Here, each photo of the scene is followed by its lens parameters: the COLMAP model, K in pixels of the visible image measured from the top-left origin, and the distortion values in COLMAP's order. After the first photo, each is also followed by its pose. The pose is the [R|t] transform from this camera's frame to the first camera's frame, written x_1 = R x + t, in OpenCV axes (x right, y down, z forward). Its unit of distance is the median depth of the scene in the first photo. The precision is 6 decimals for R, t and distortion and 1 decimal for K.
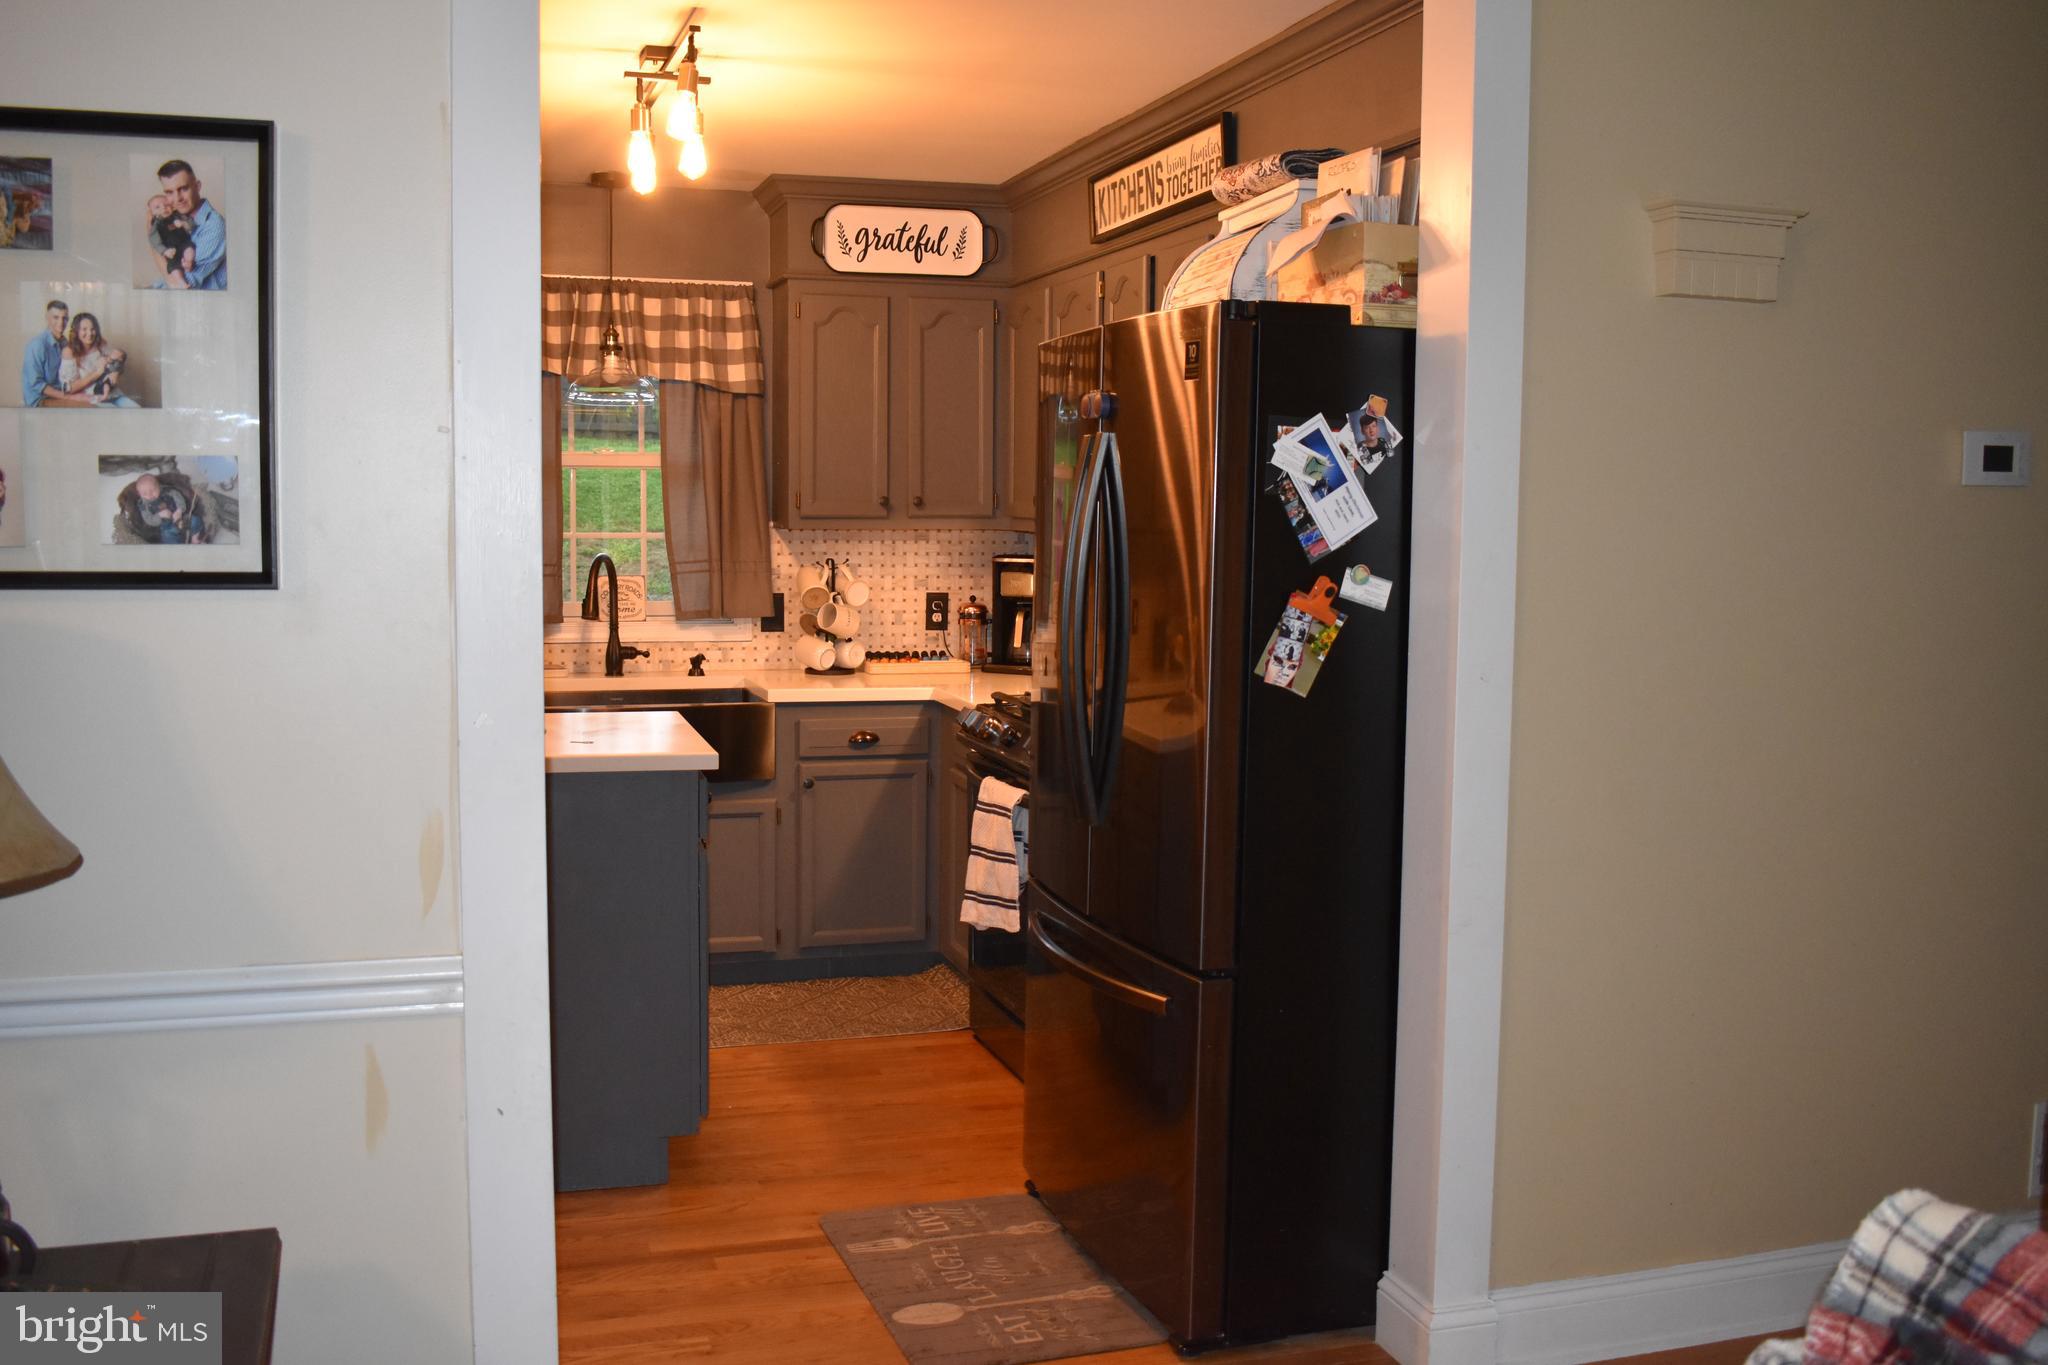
lens RADIAL K [[1908.7, 0, 1039.1], [0, 1908.7, 660.4], [0, 0, 1]] dist [-0.071359, 0.000000]
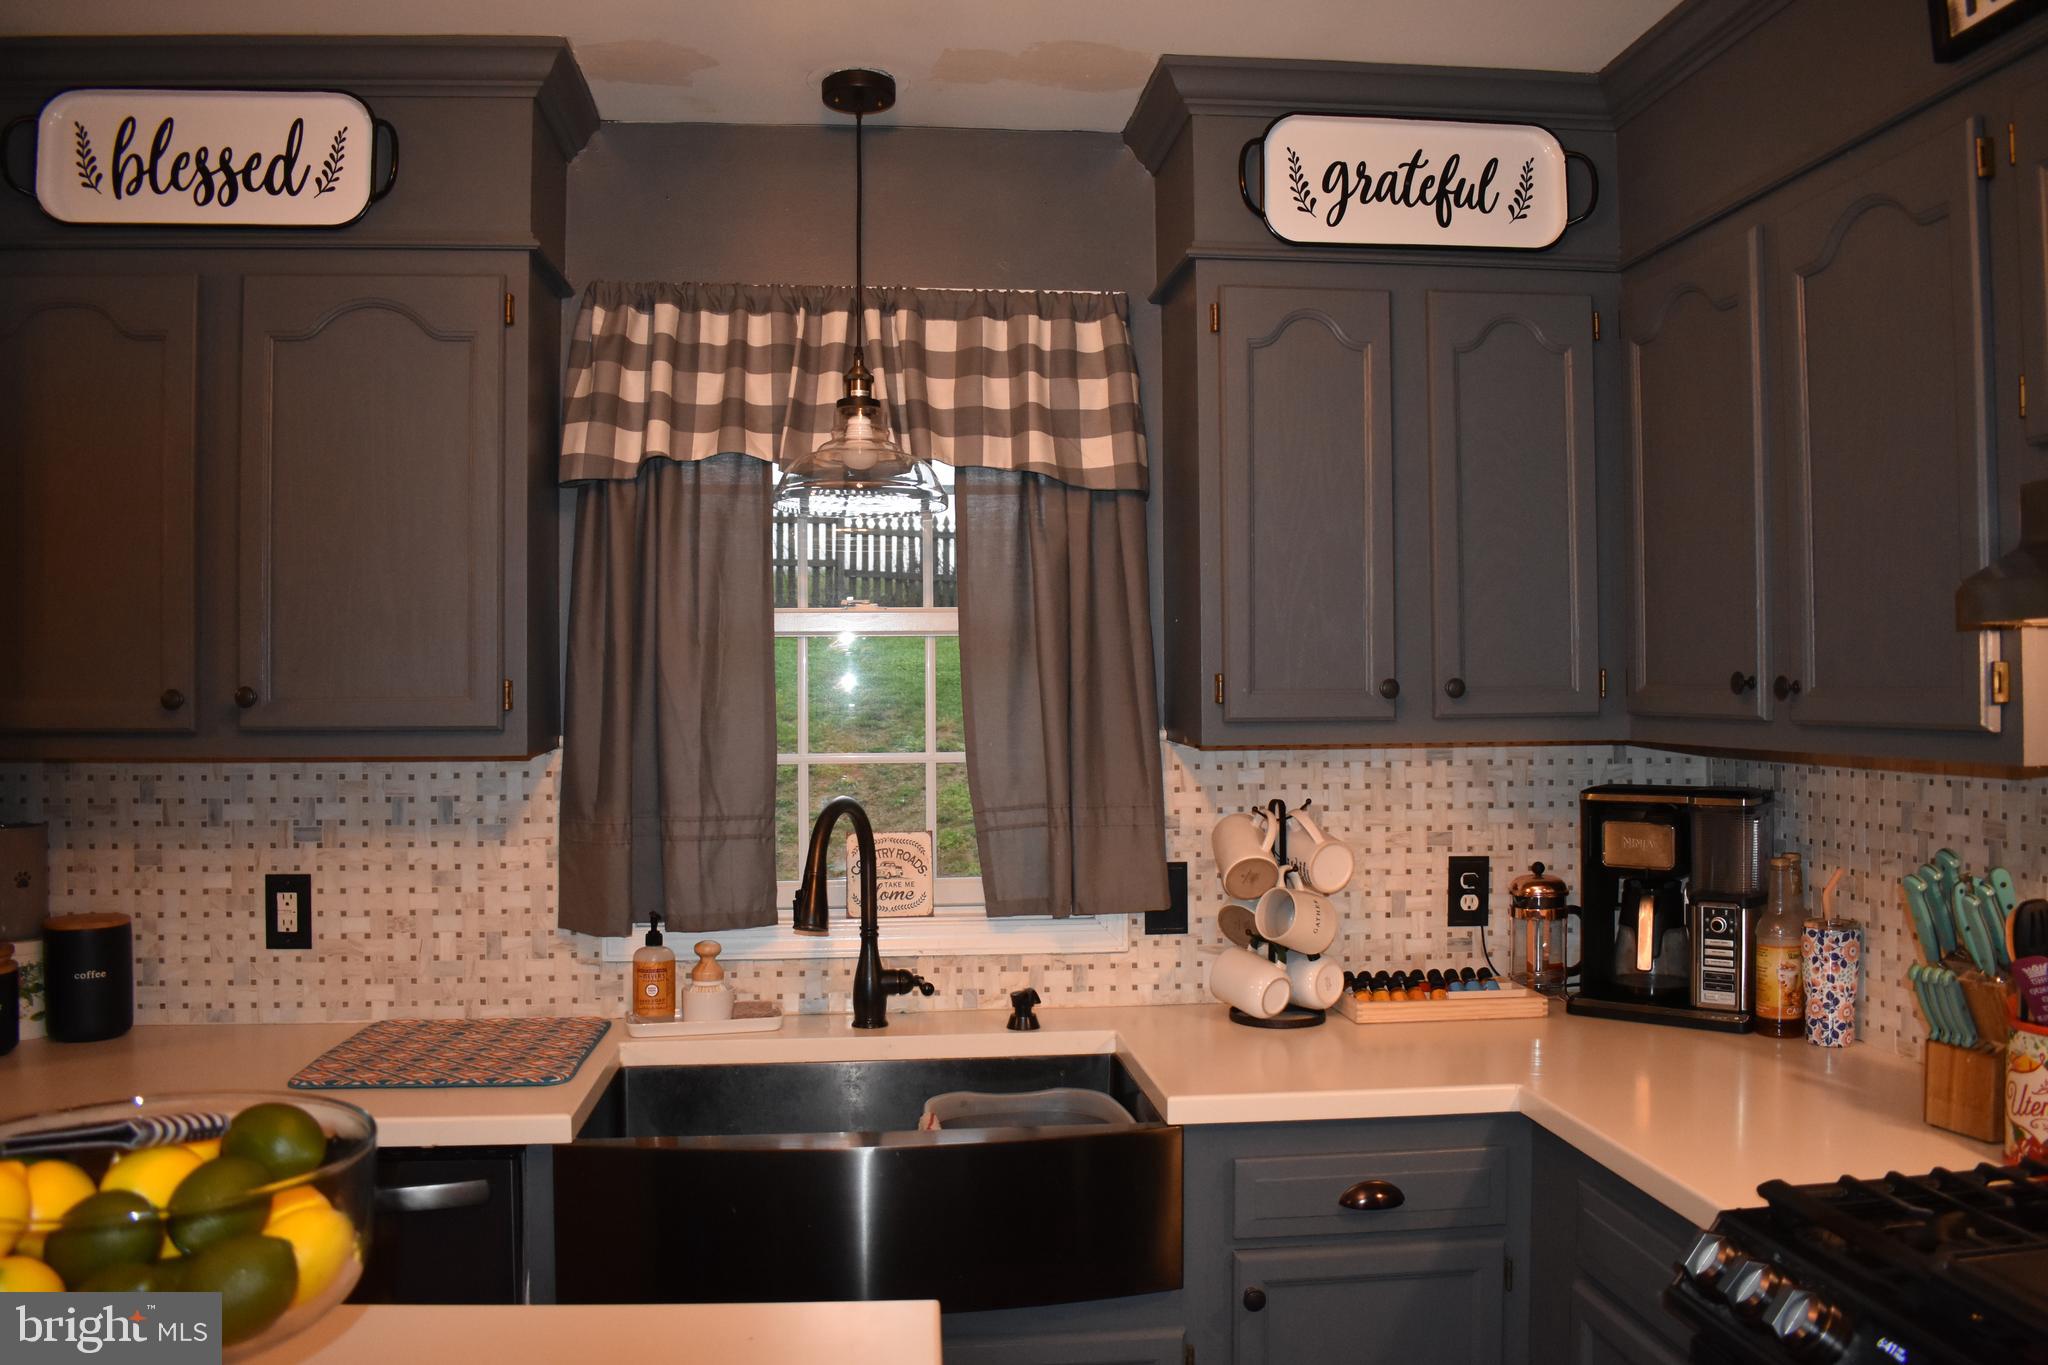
lens RADIAL K [[1670.1, 0, 1020.3], [0, 1670.1, 678.2], [0, 0, 1]] dist [-0.096500, 0.019537]
pose [[0.979686, -0.017263, -0.199794, -0.088454], [-0.000308, 0.996157, -0.087581, -0.047515], [0.200538, 0.085864, 0.975916, 0.548311]]
